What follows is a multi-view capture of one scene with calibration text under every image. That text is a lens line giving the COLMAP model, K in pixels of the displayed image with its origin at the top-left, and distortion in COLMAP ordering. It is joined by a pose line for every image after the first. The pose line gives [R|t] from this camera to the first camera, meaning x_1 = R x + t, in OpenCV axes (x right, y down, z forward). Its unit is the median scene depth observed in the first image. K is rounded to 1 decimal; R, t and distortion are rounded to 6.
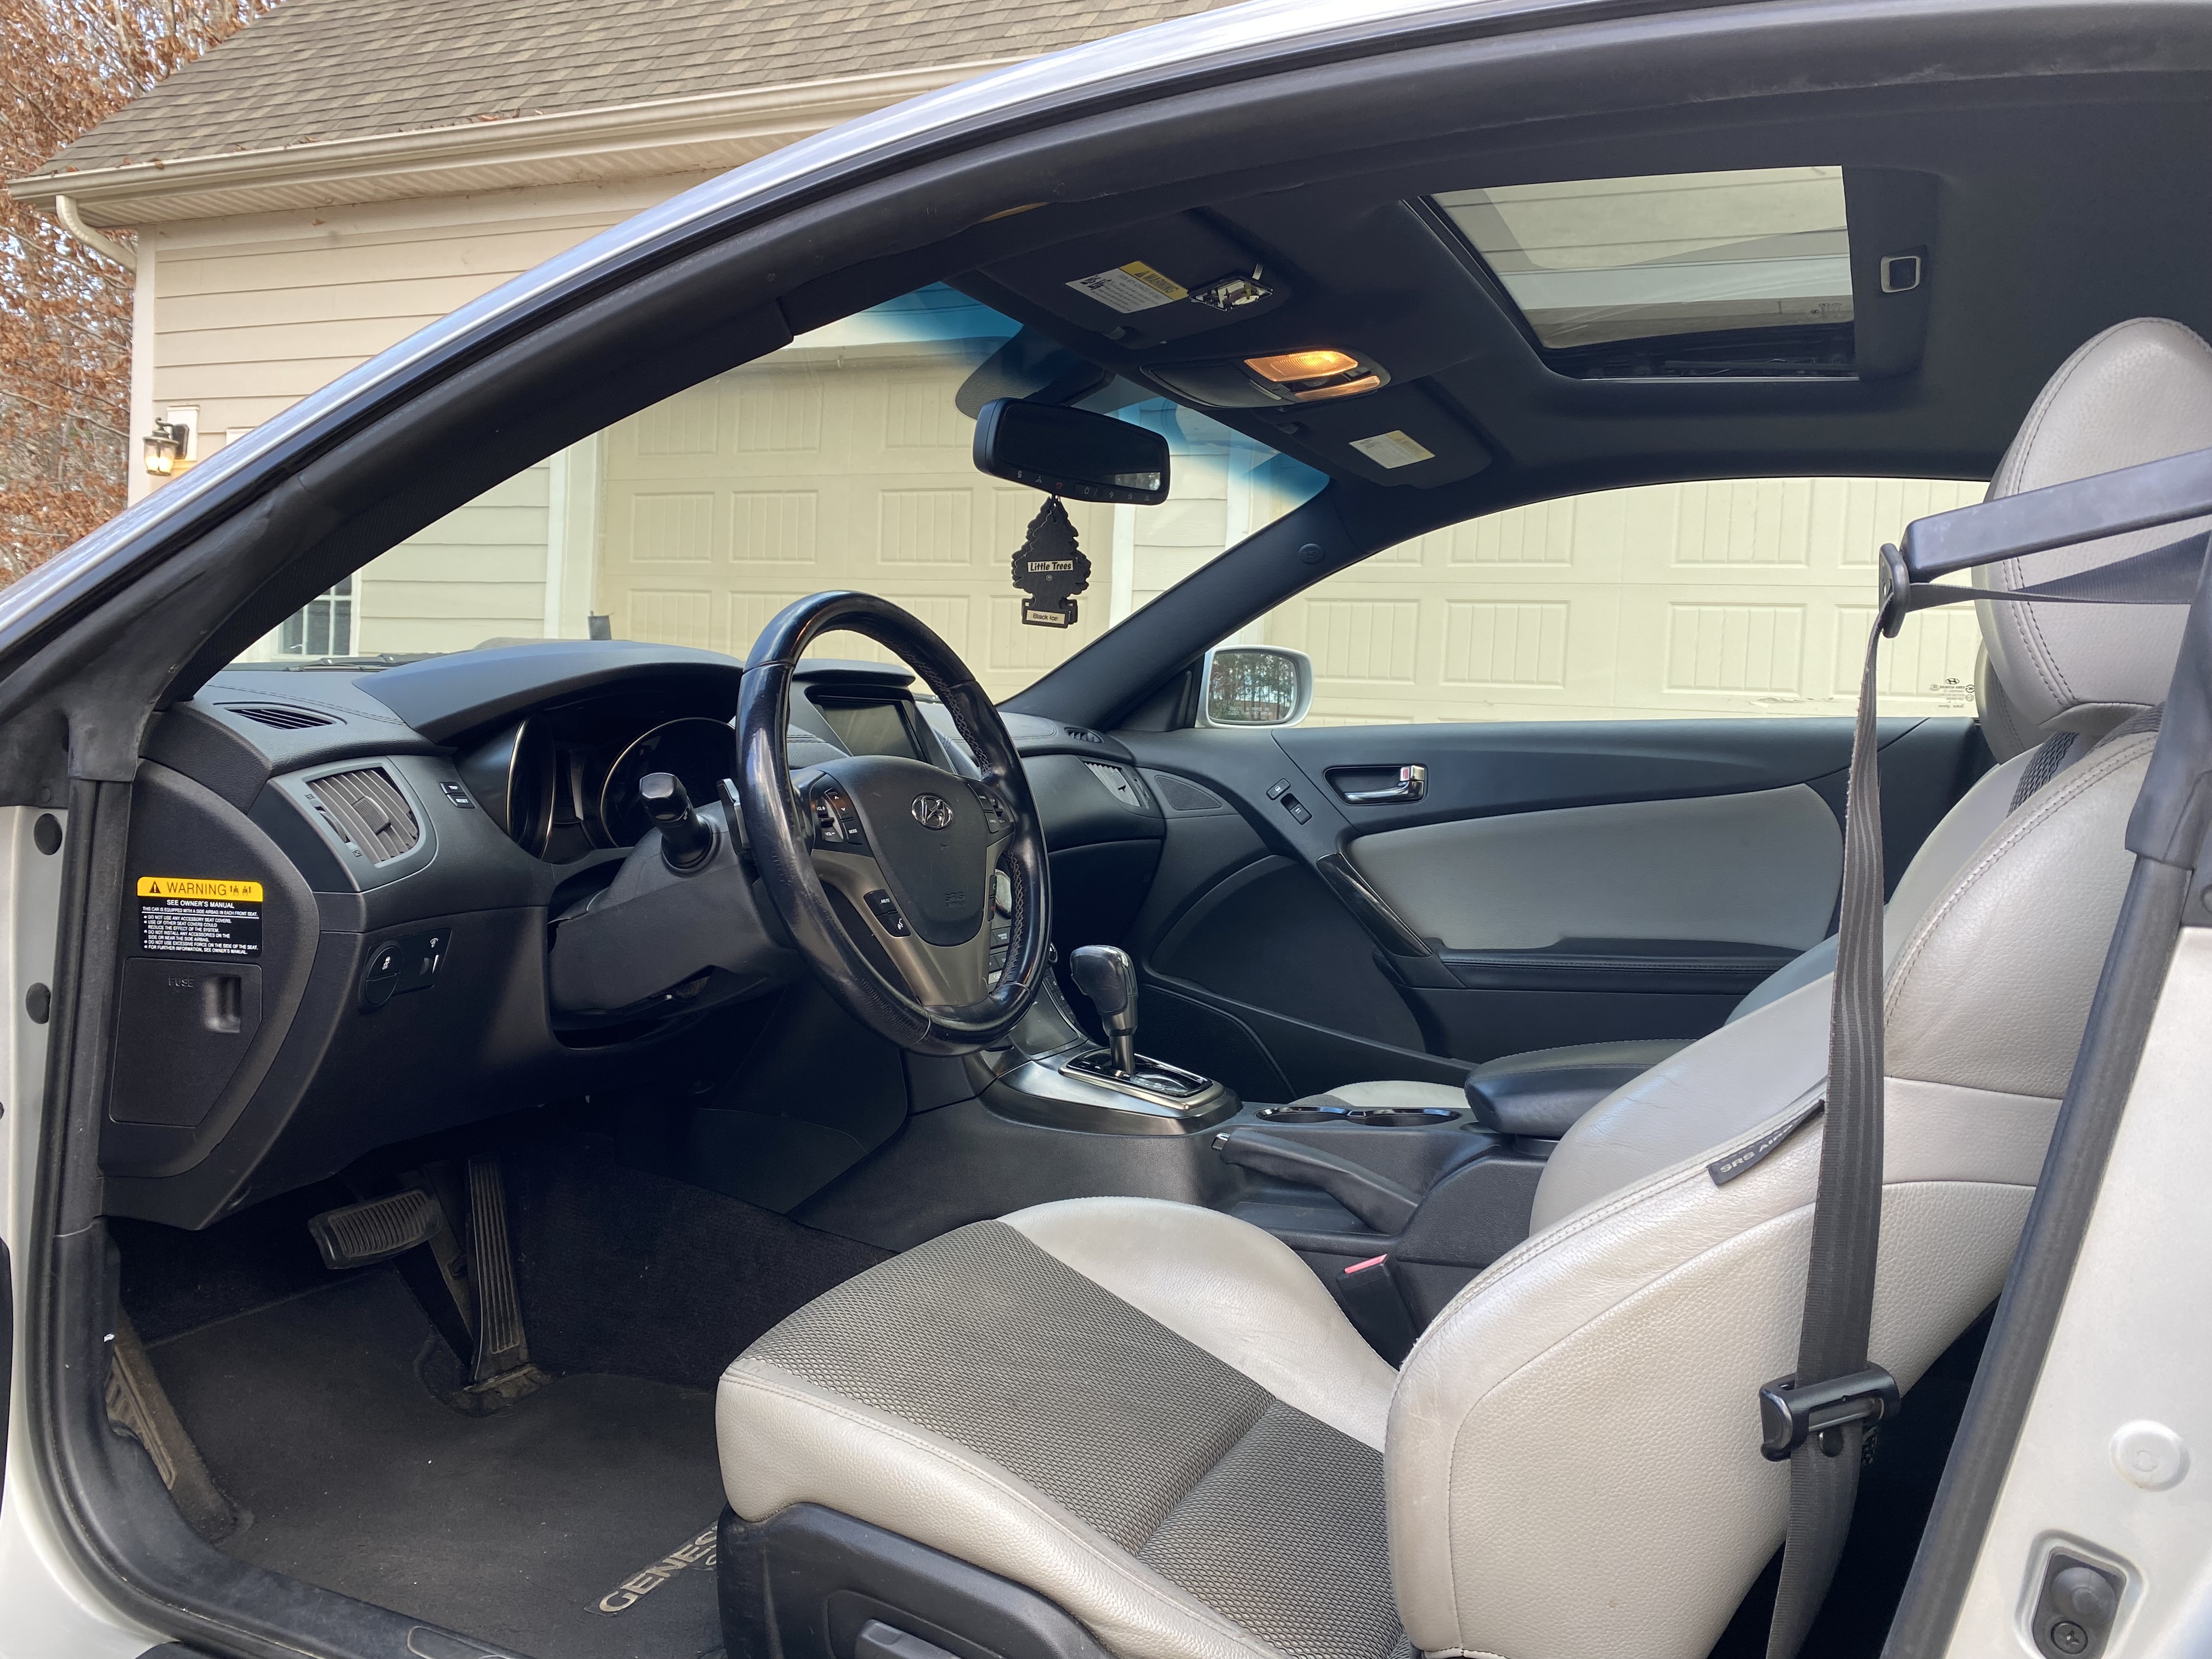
lens RADIAL K [[1655.2, 0, 1125.6], [0, 1655.2, 802.5], [0, 0, 1]] dist [-0.006521, -0.011509]
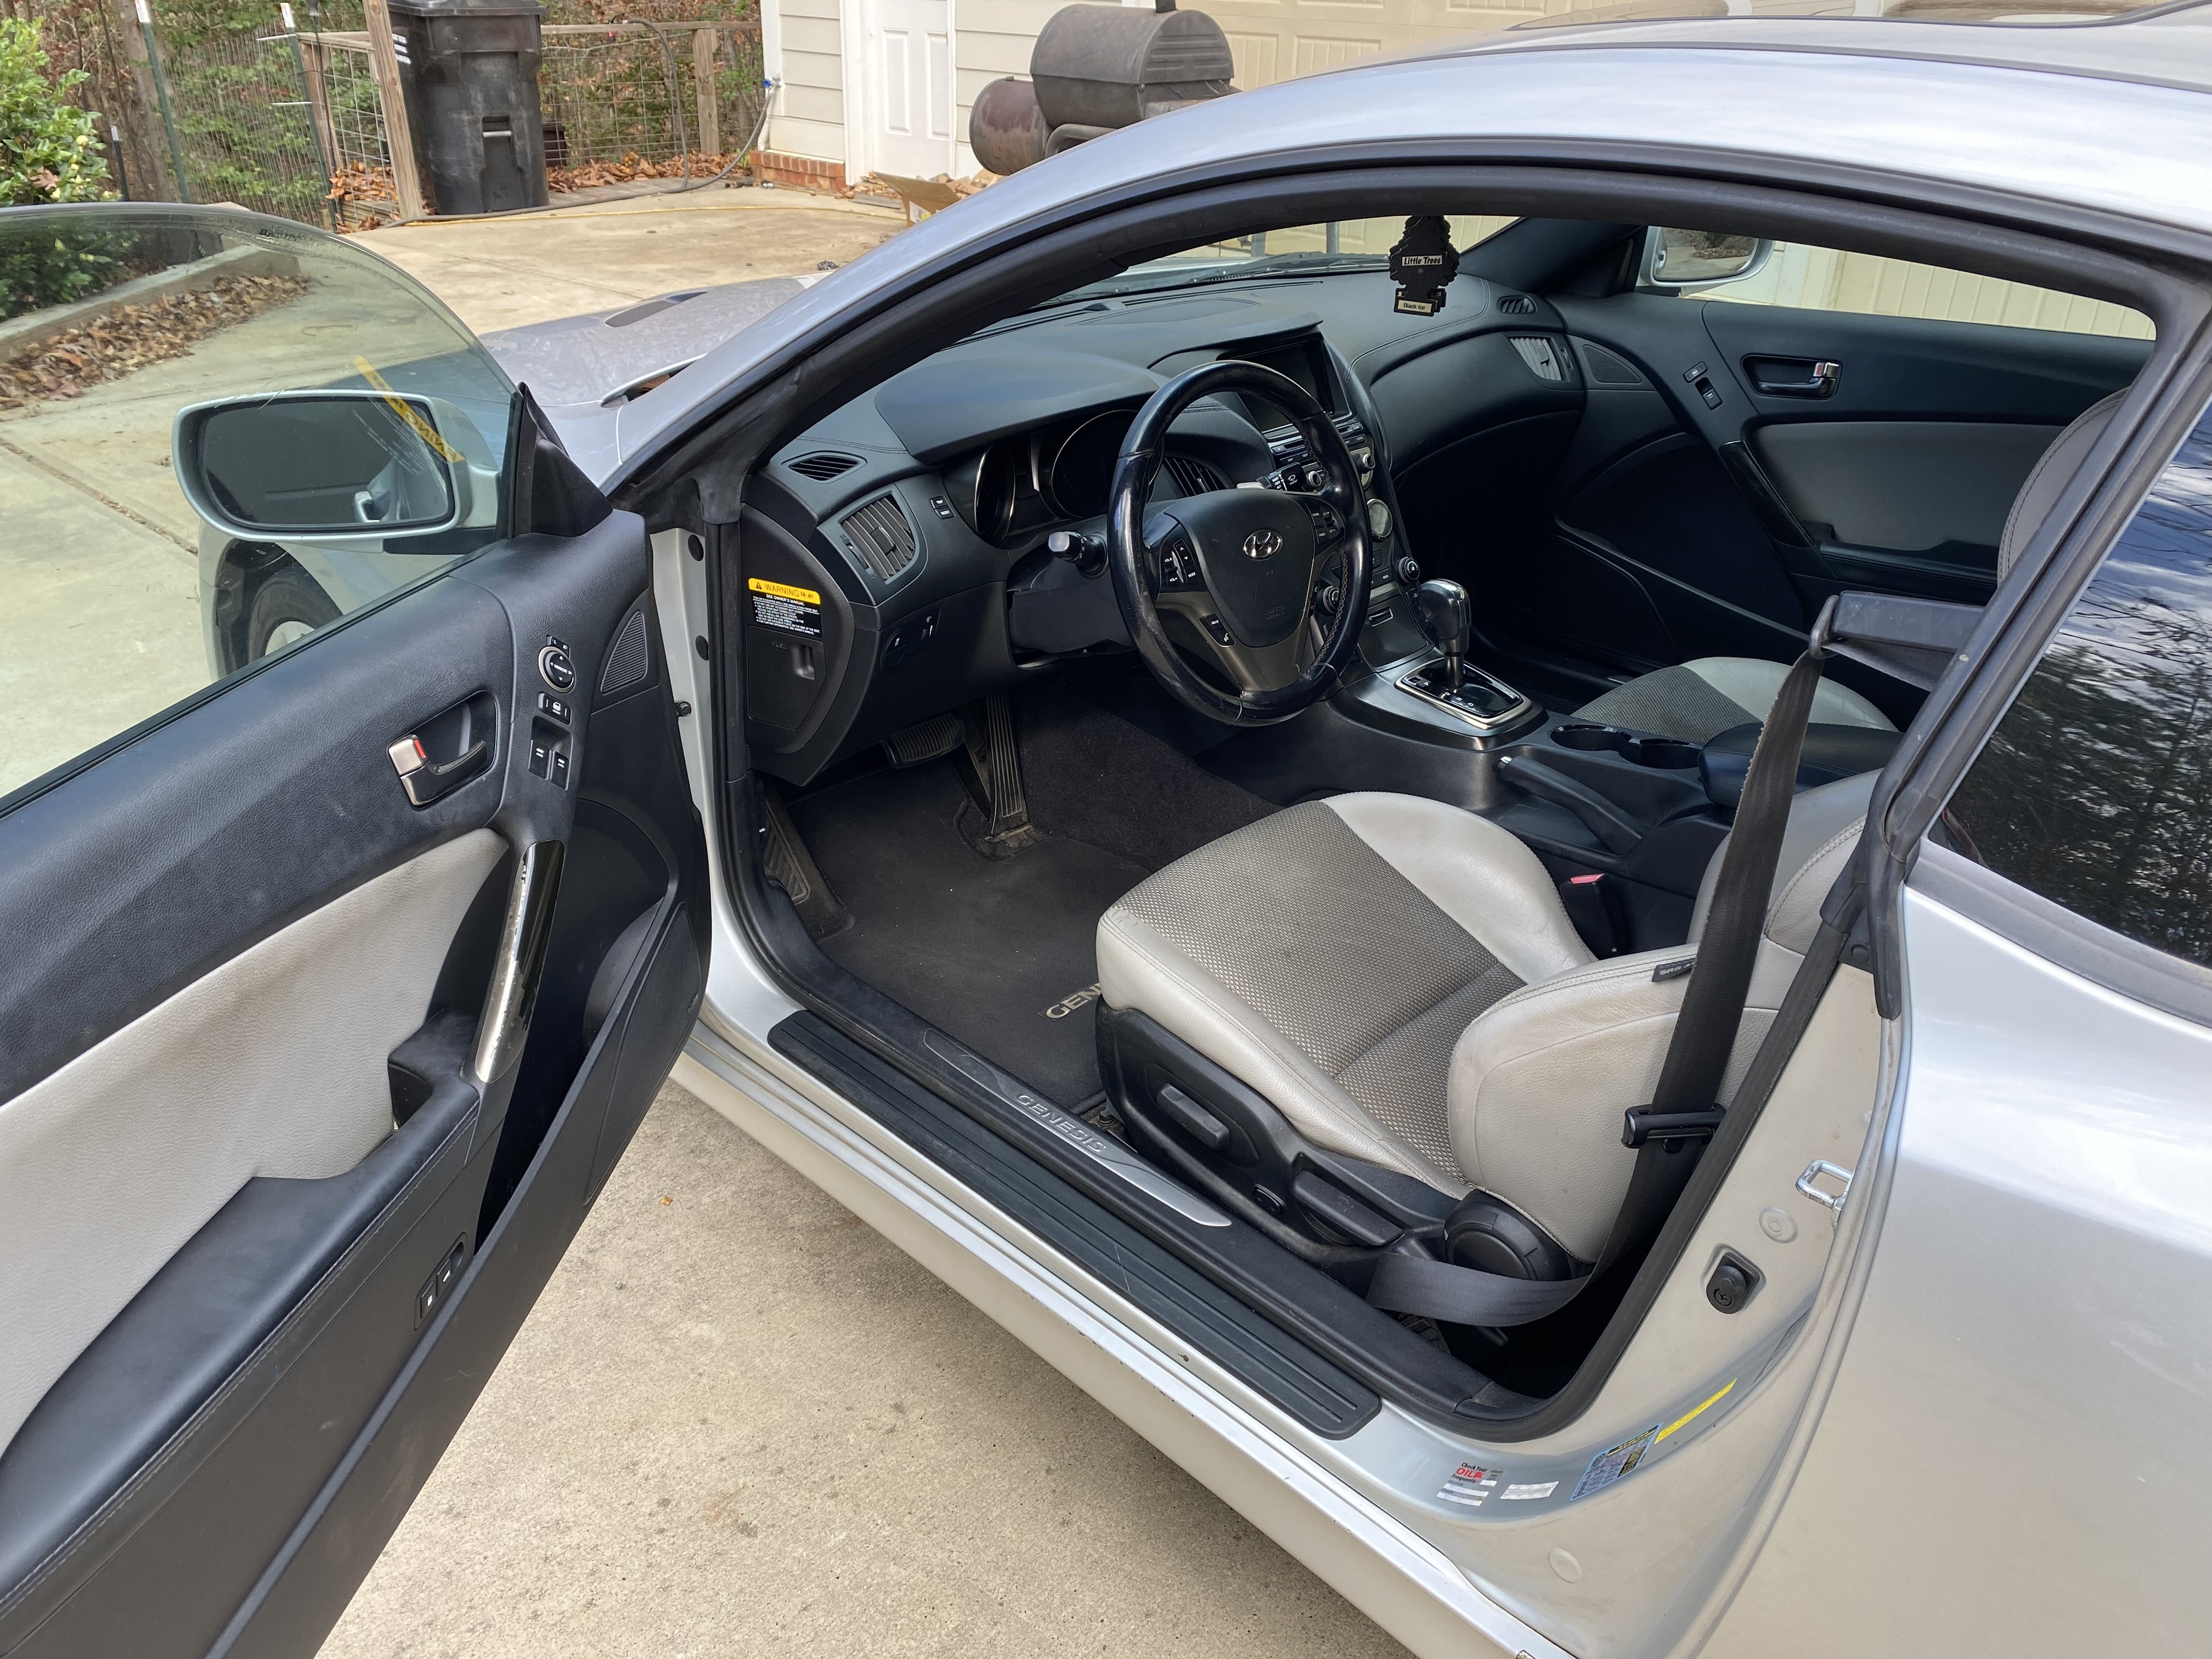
lens RADIAL K [[1678.7, 0, 1110.2], [0, 1678.7, 822.2], [0, 0, 1]] dist [0.009107, 0.005985]
pose [[0.934111, 0.139337, -0.328666, 0.234708], [0.010543, 0.909510, 0.415548, -0.339239], [0.356827, -0.391634, 0.848114, -0.271170]]
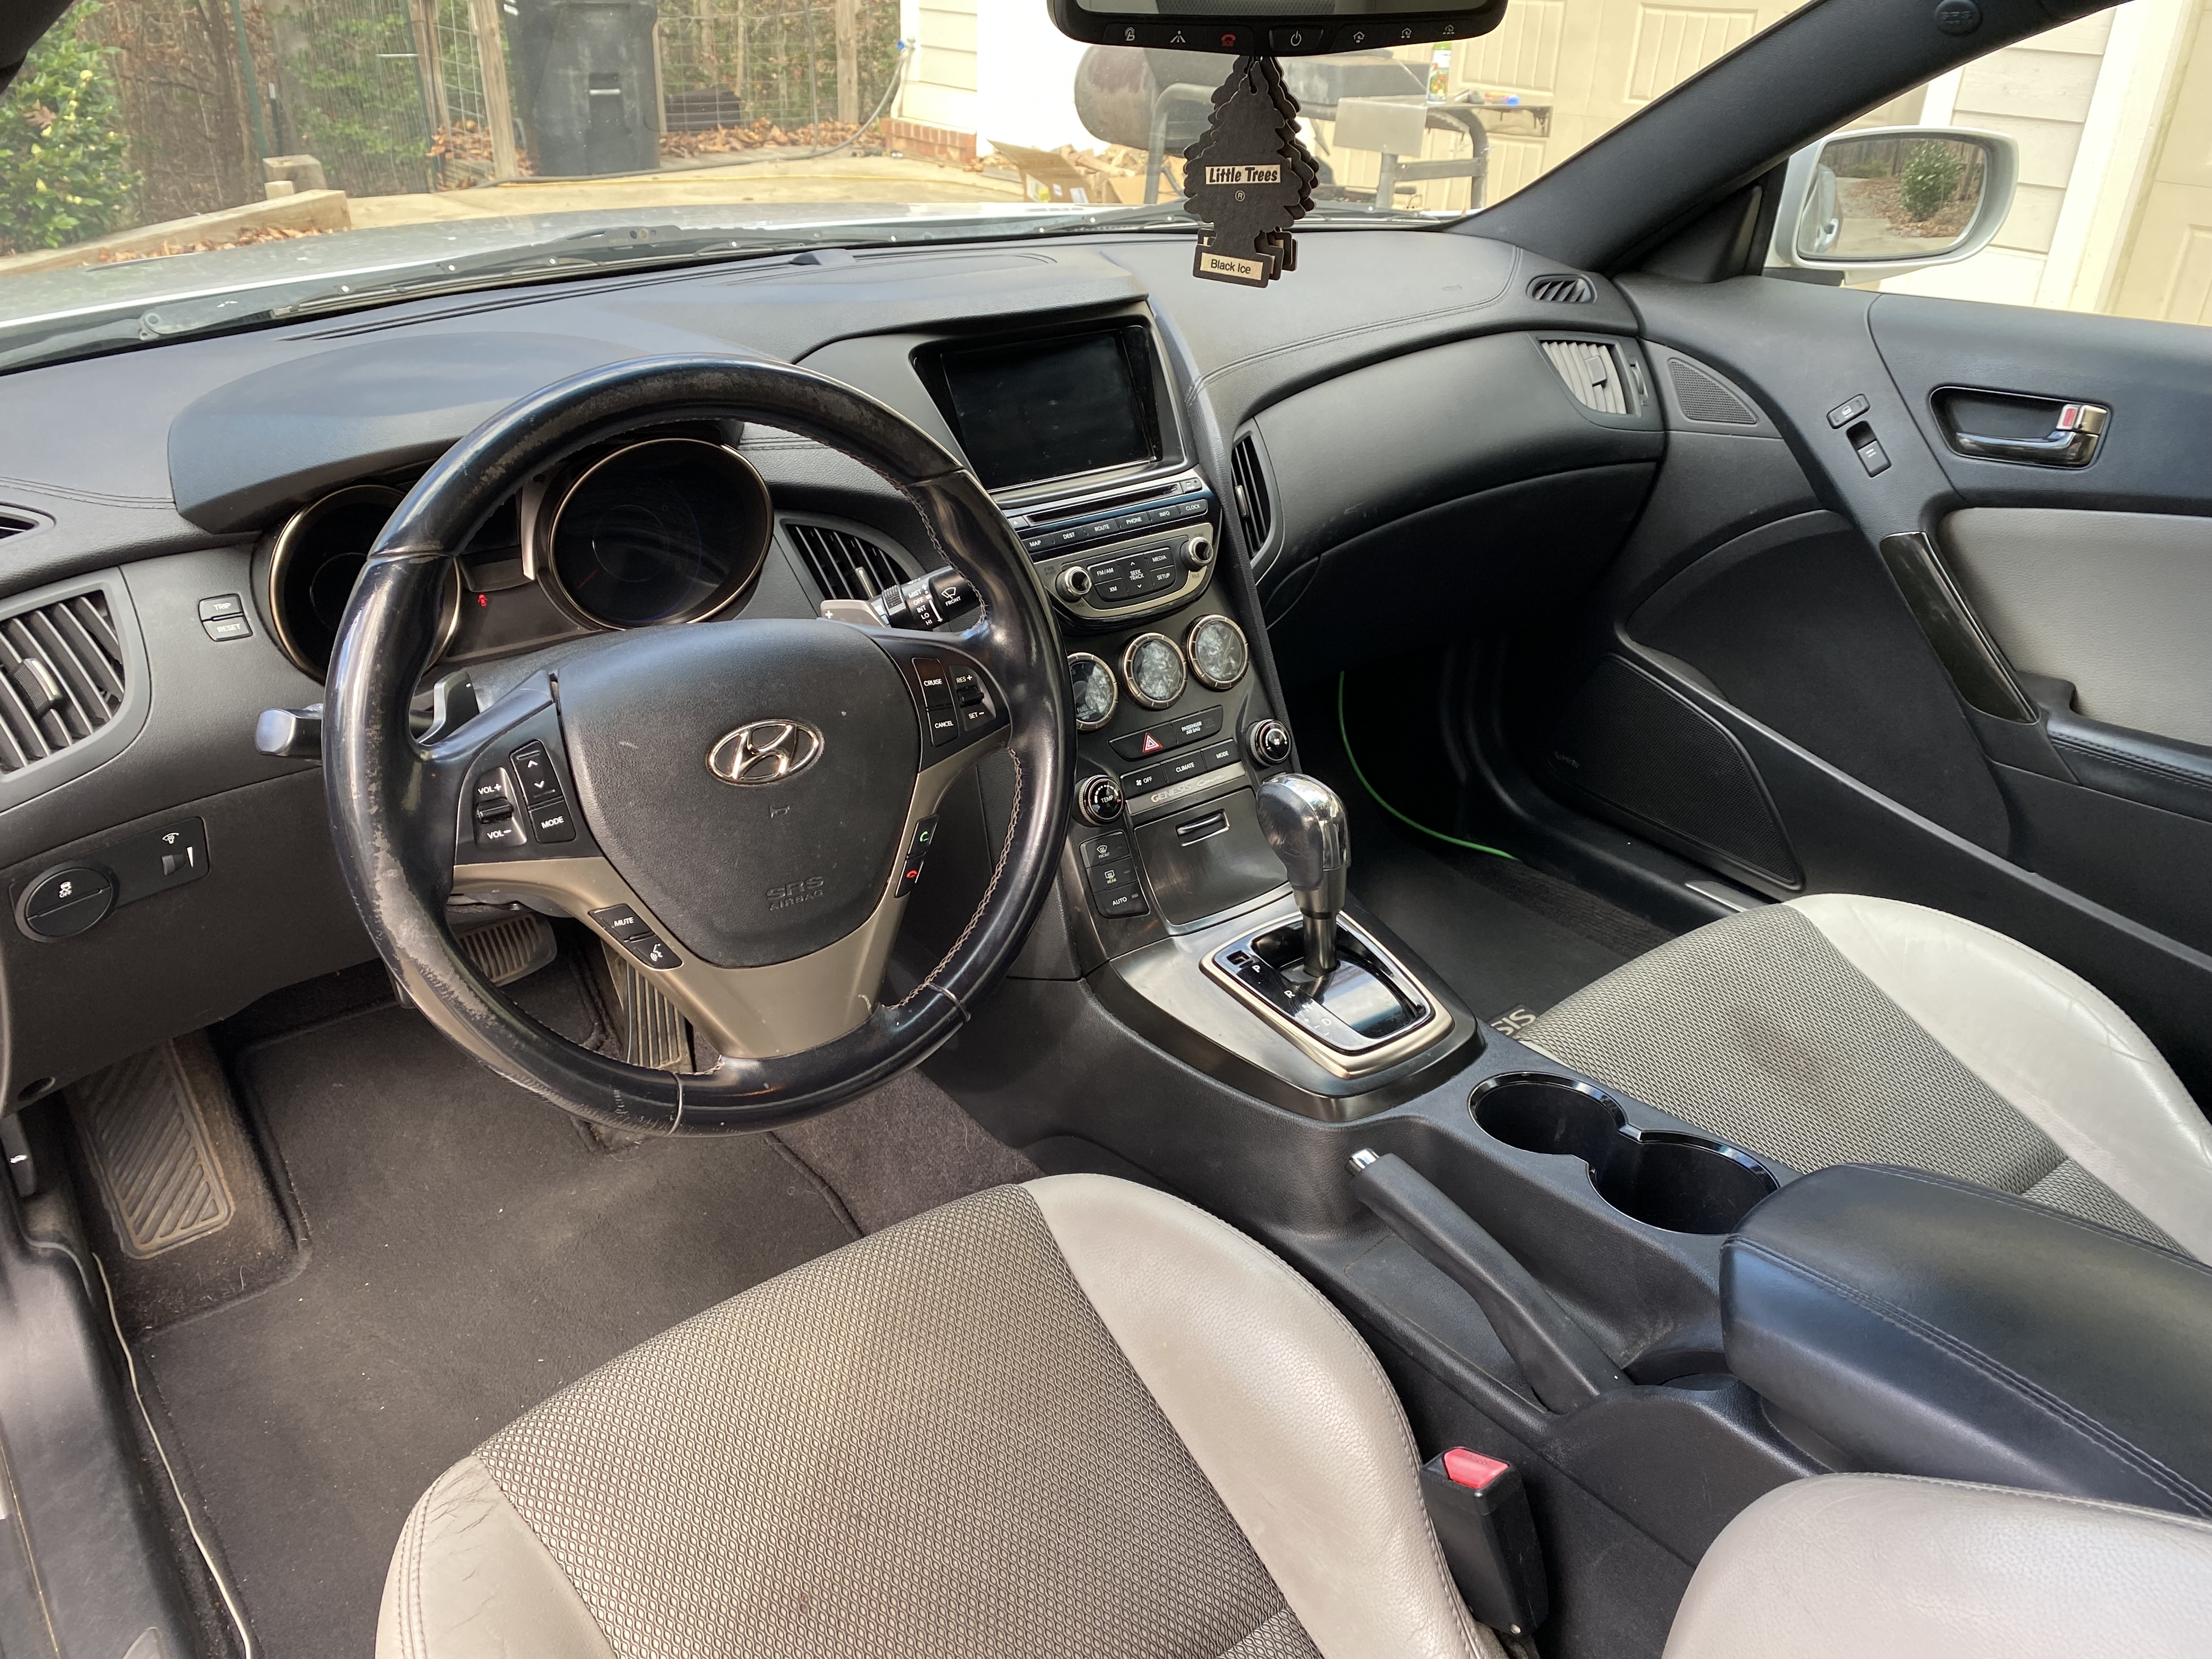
lens RADIAL K [[1684.6, 0, 1111.2], [0, 1684.6, 778.2], [0, 0, 1]] dist [0.005189, 0.006267]
pose [[0.878714, 0.194901, -0.435747, 0.262383], [-0.007849, 0.918624, 0.395054, -0.223911], [0.477285, -0.343719, 0.808738, 0.526542]]
